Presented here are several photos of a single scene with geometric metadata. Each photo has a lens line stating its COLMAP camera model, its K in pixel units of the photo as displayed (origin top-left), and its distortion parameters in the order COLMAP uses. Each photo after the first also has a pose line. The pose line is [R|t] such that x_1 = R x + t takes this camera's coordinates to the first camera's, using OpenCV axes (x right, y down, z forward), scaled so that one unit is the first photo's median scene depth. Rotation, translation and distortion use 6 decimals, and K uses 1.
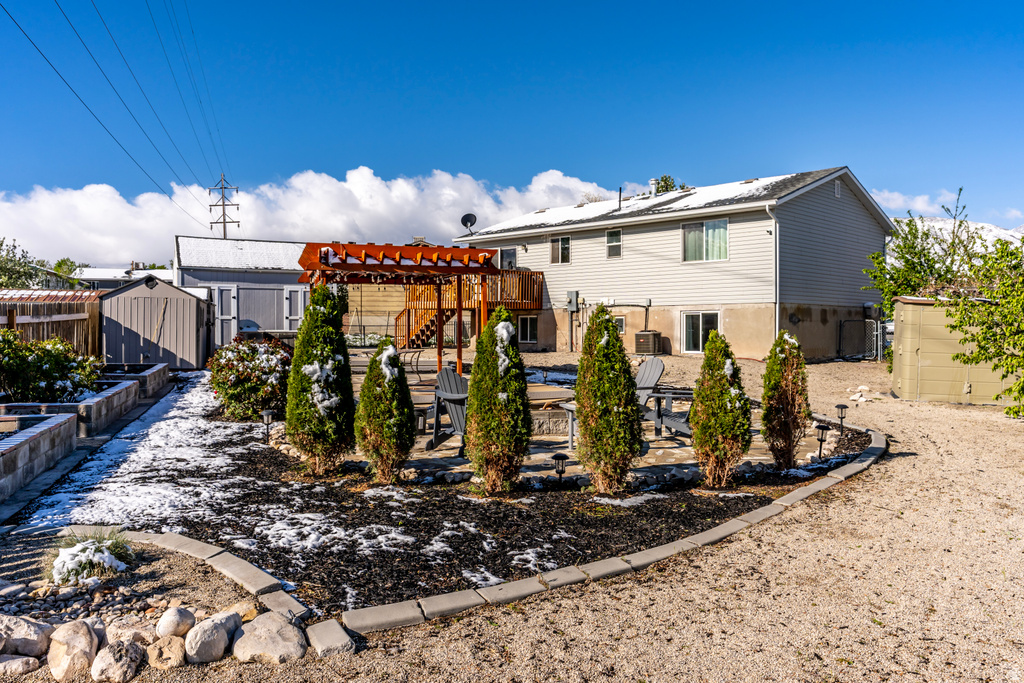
lens RADIAL K [[803.1, 0, 510.5], [0, 803.1, 338.8], [0, 0, 1]] dist [-0.009882, -0.000890]
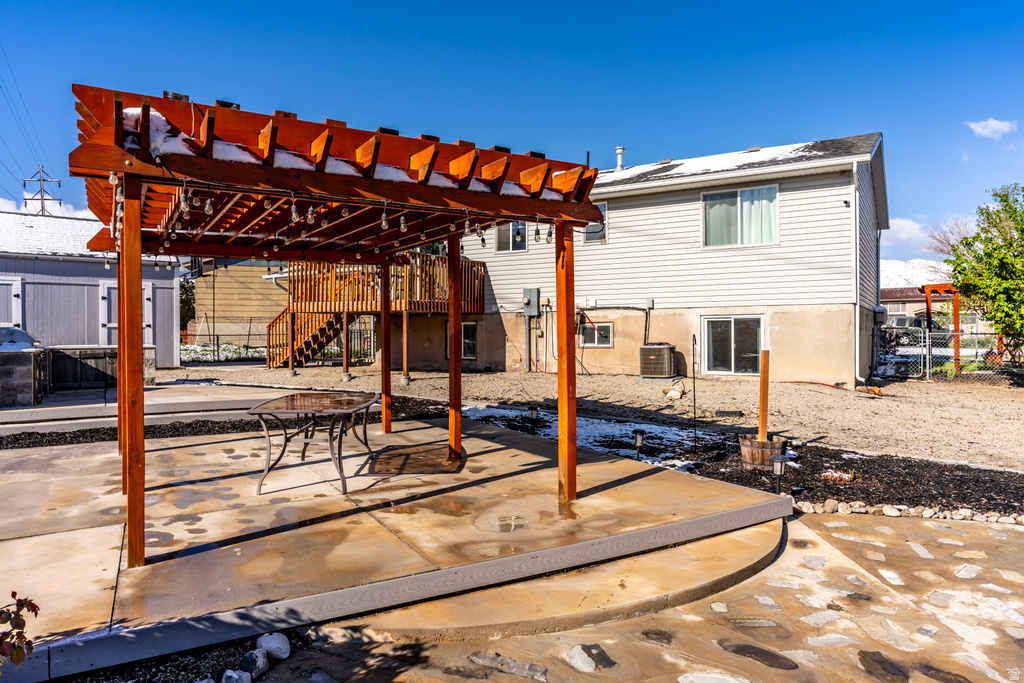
lens RADIAL K [[689.9, 0, 512.3], [0, 689.9, 338.9], [0, 0, 1]] dist [0.007942, -0.000380]
pose [[0.972555, -0.005528, 0.232609, -0.093520], [0.006738, 0.999968, -0.004407, -0.012017], [-0.232577, 0.005854, 0.972560, 0.432846]]
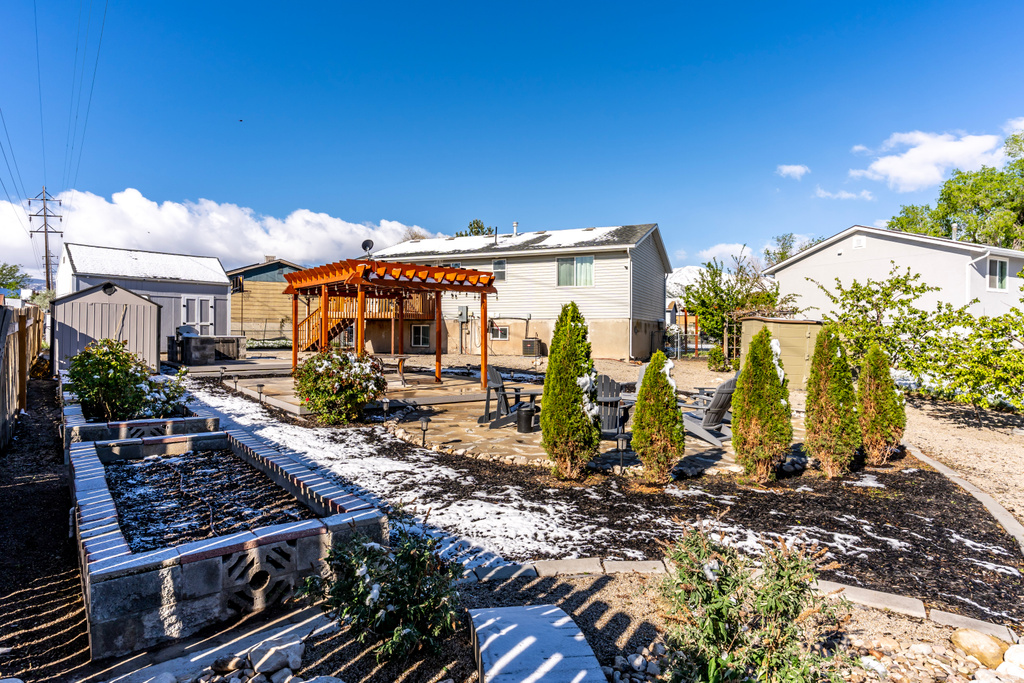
lens RADIAL K [[602.4, 0, 508.6], [0, 602.4, 340.9], [0, 0, 1]] dist [0.000850, 0.000912]
pose [[0.936142, 0.003126, 0.351609, -0.207785], [-0.003471, 0.999994, 0.000350, -0.005435], [-0.351606, -0.001548, 0.936147, 0.091013]]
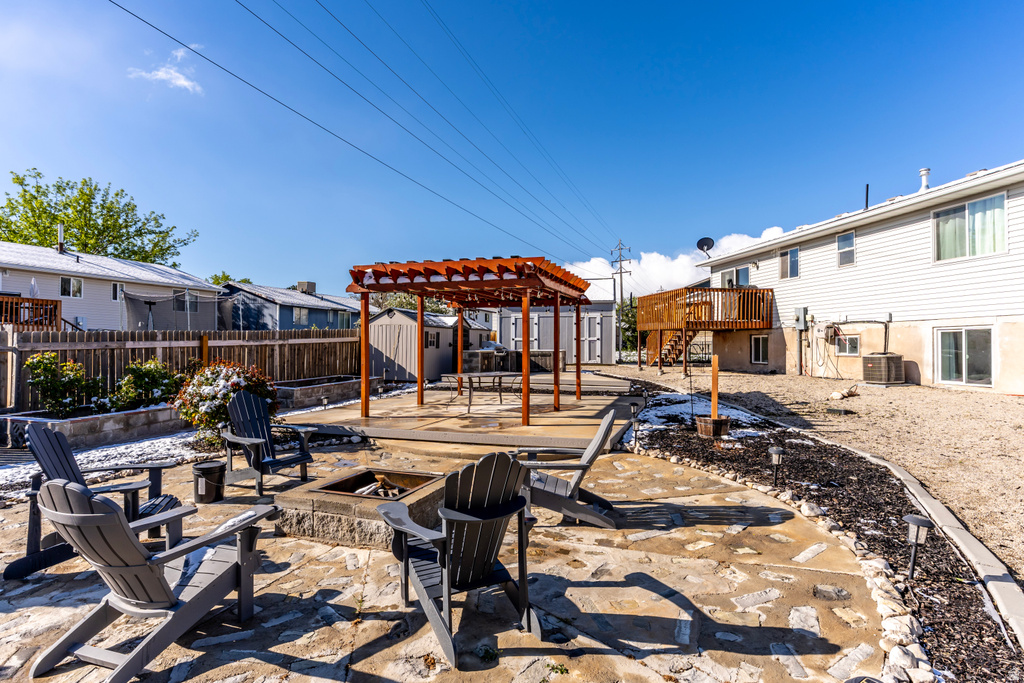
lens RADIAL K [[543.2, 0, 511.5], [0, 543.2, 339.2], [0, 0, 1]] dist [0.004556, 0.000063]
pose [[0.809202, -0.006490, -0.587495, 0.189159], [-0.007948, 0.999727, -0.021991, -0.008858], [0.587477, 0.022465, 0.808929, 0.349406]]
